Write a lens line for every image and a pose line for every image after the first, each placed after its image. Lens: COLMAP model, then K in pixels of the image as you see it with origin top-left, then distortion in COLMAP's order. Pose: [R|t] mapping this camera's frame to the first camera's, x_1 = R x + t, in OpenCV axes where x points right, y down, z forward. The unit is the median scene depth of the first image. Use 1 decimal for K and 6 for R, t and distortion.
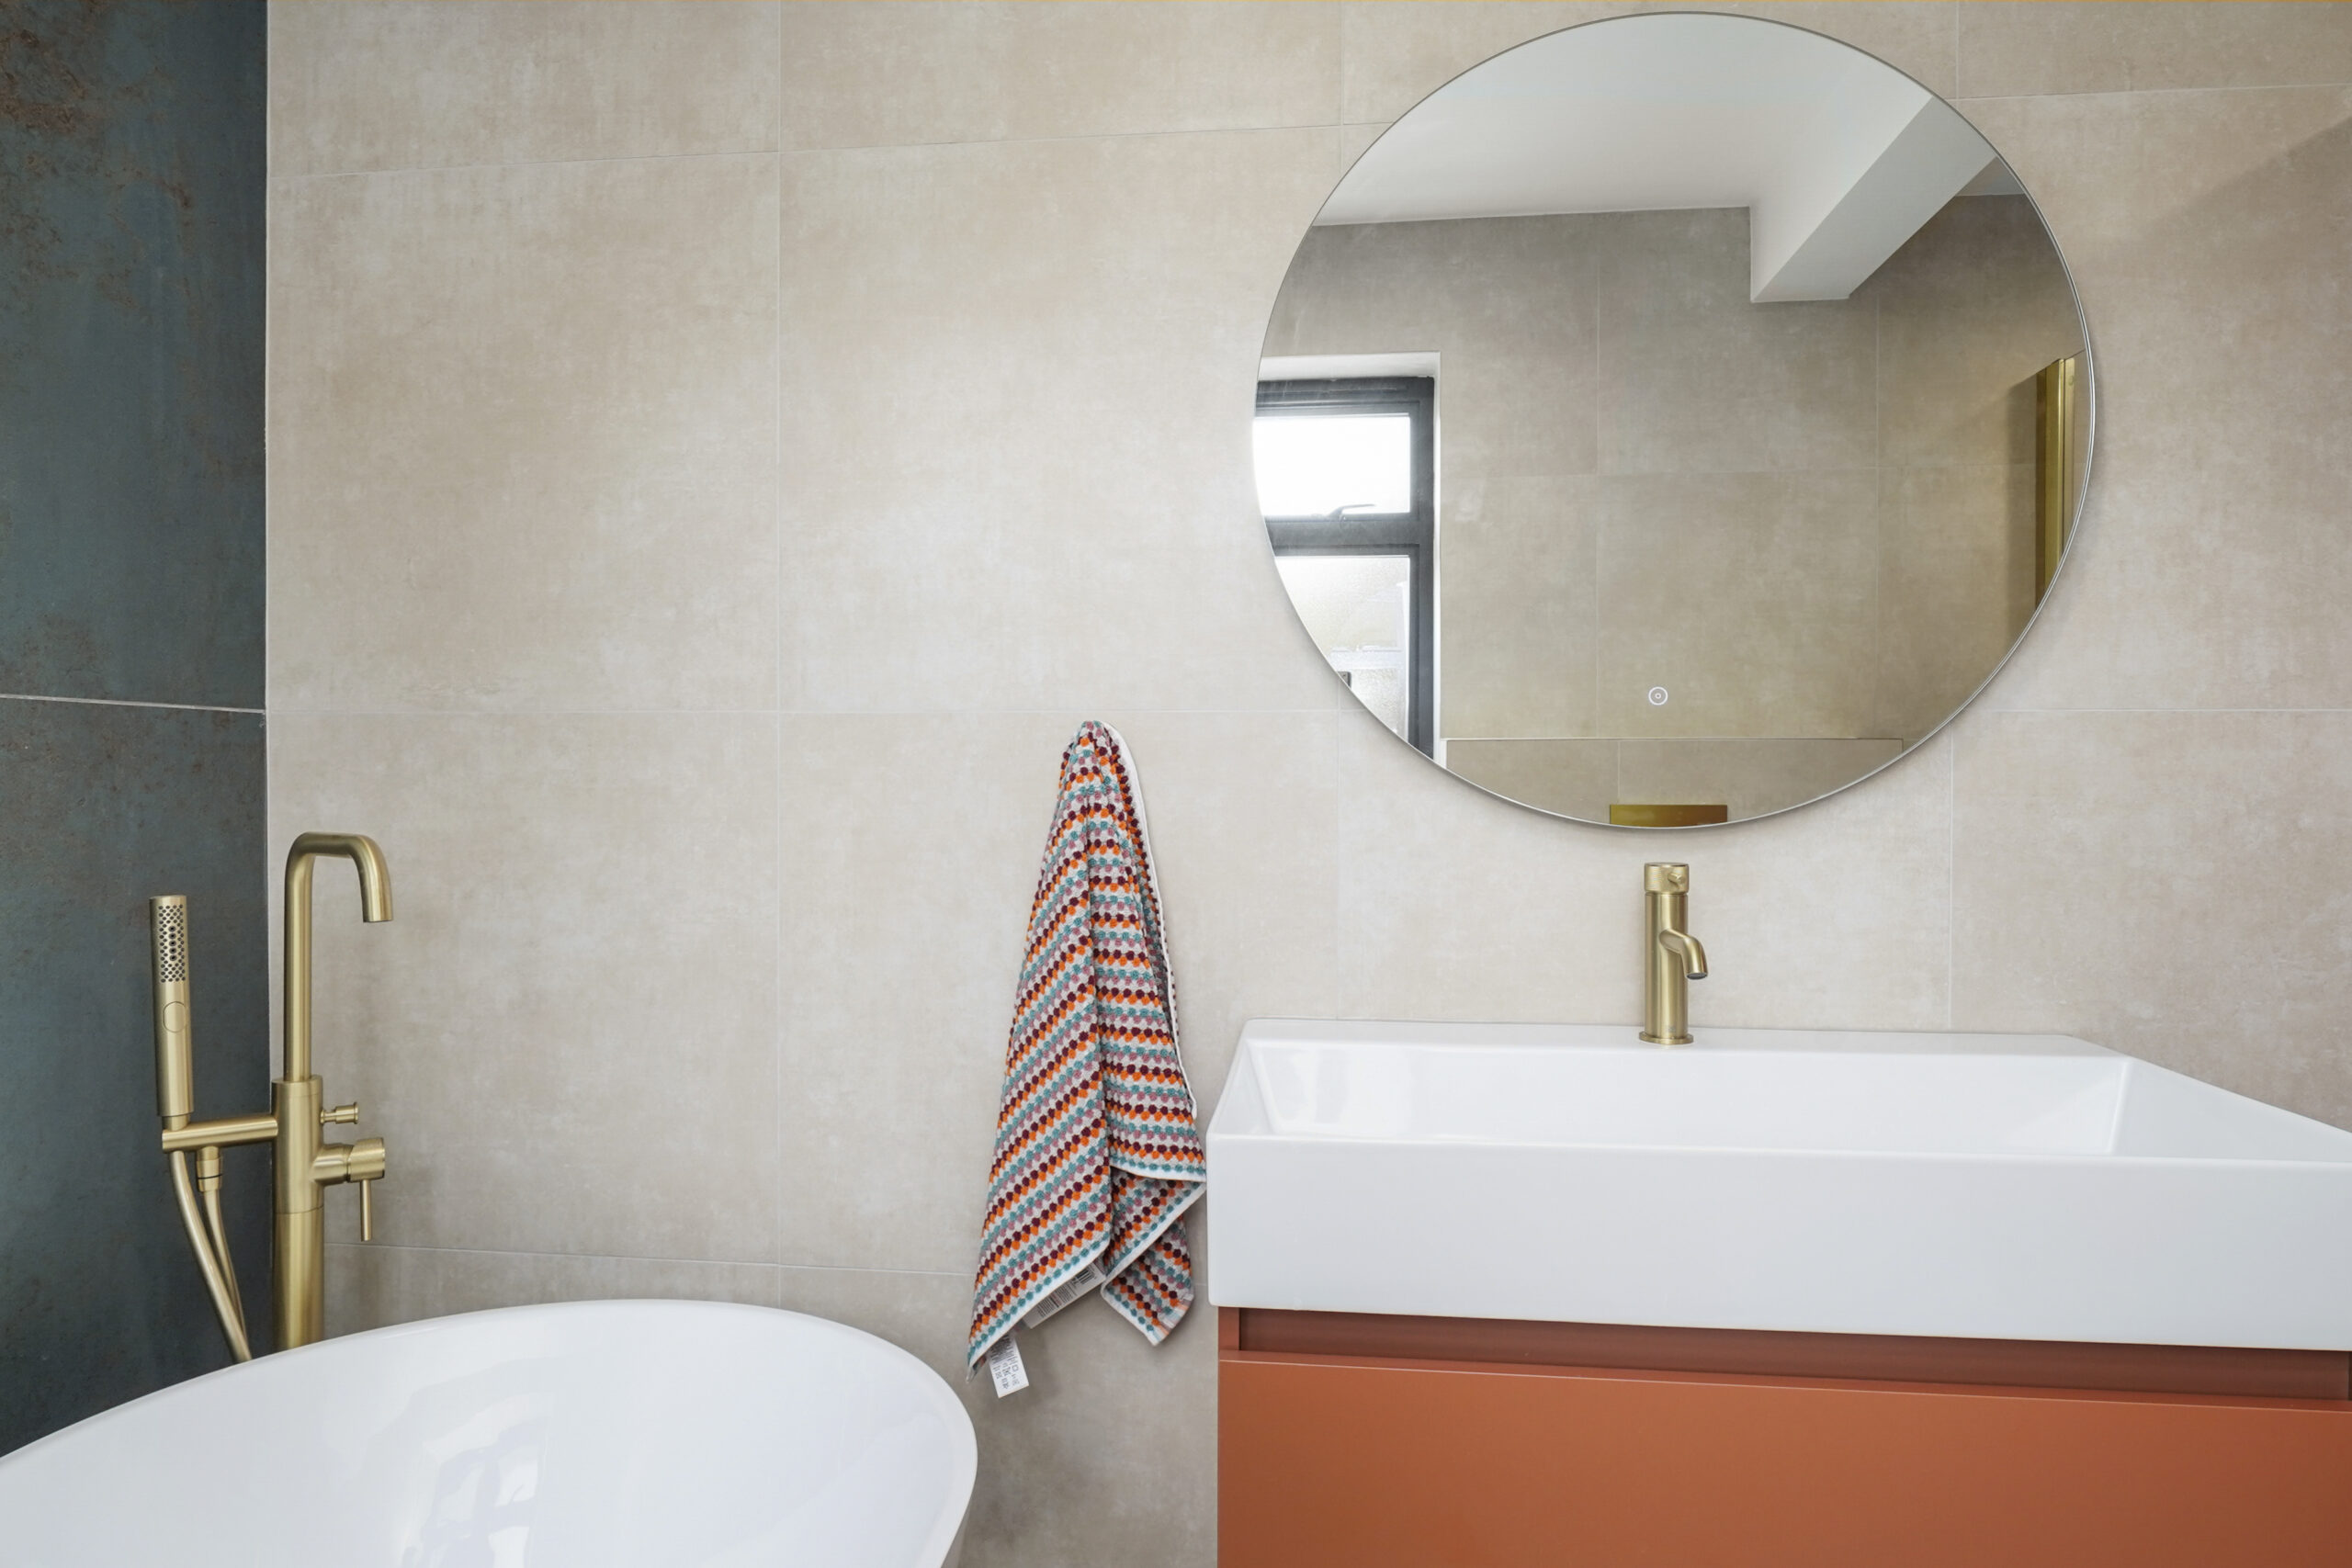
lens RADIAL K [[1313.3, 0, 1178.1], [0, 1313.3, 789.3], [0, 0, 1]] dist [0.002200, 0.000297]
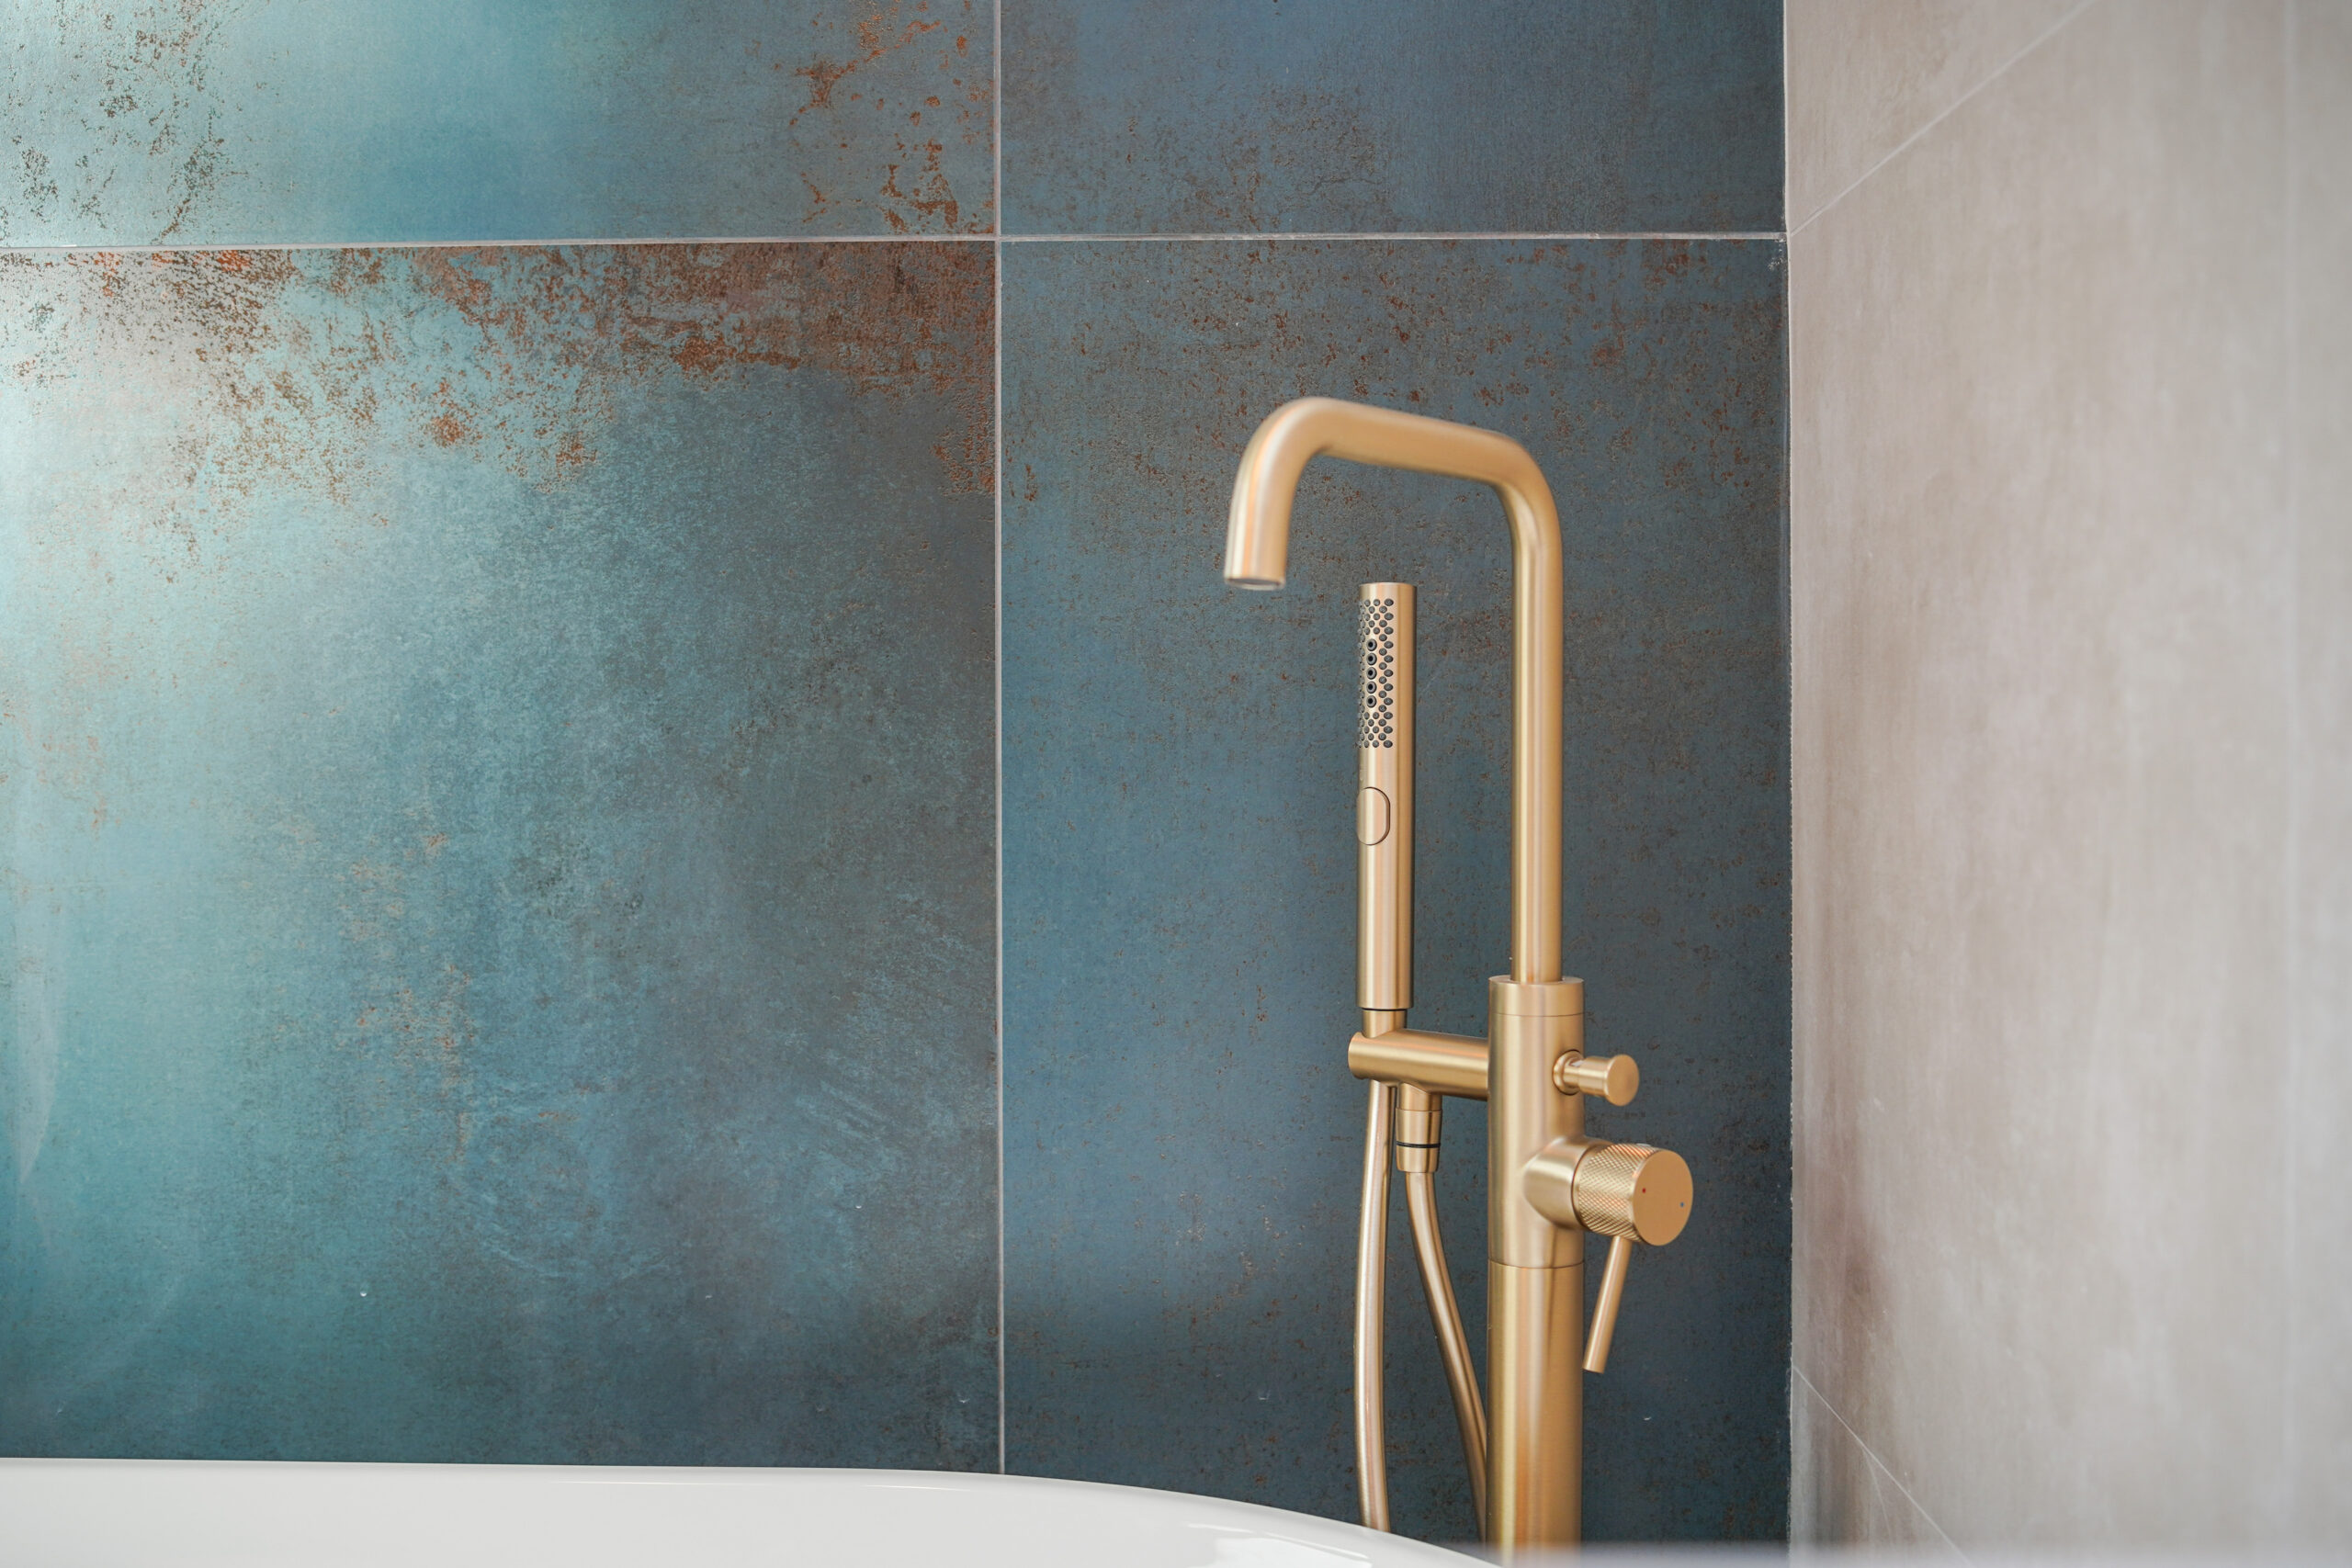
lens RADIAL K [[2426.6, 0, 1178.1], [0, 2426.6, 772.7], [0, 0, 1]] dist [-0.062722, 0.000000]
pose [[0.084876, 0.000165, -0.996391, 0.164958], [-0.001217, 0.999999, 0.000062, 0.154778], [0.996391, 0.001207, 0.084876, 0.834564]]
